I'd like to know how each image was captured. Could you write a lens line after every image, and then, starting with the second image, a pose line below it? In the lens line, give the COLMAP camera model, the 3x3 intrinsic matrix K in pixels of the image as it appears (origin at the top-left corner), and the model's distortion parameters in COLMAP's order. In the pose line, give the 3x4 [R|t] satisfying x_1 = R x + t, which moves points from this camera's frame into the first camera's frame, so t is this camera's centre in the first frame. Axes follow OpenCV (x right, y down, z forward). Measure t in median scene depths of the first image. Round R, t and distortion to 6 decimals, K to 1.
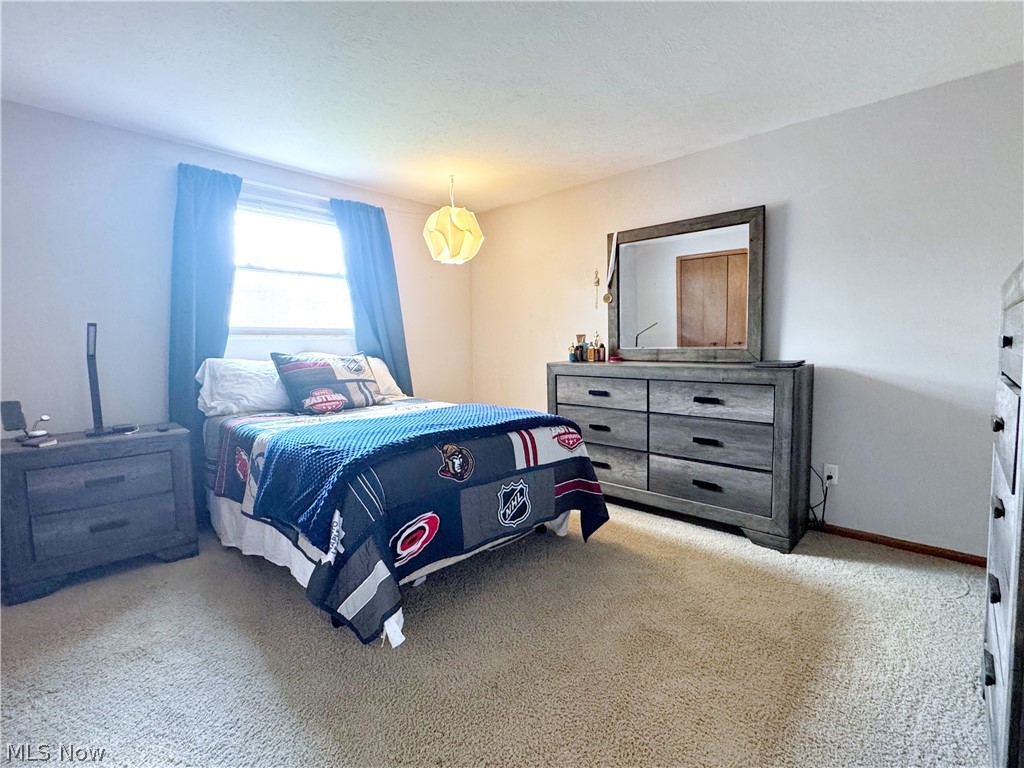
lens RADIAL K [[478.9, 0, 507.3], [0, 478.9, 385.6], [0, 0, 1]] dist [-0.001555, -0.000153]
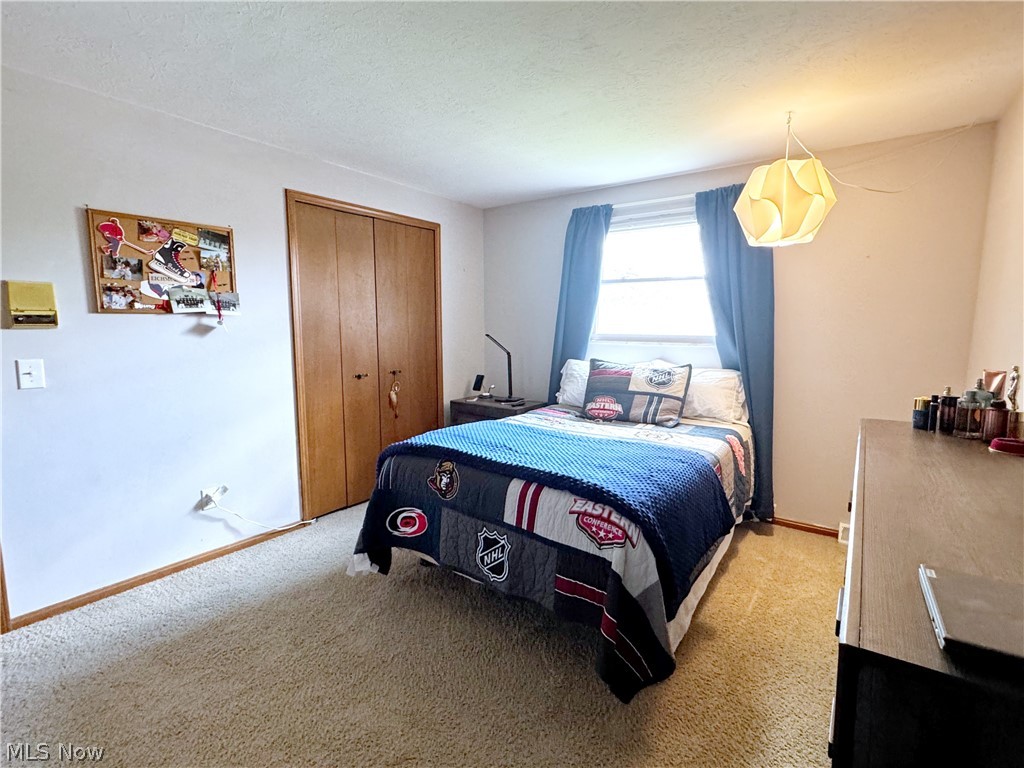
lens RADIAL K [[478.9, 0, 506.5], [0, 478.9, 378.6], [0, 0, 1]] dist [-0.001555, -0.000153]
pose [[0.132912, 0.122942, -0.983473, 0.823586], [-0.093400, 0.989415, 0.111063, -0.172212], [0.986717, 0.077095, 0.142988, 0.848517]]
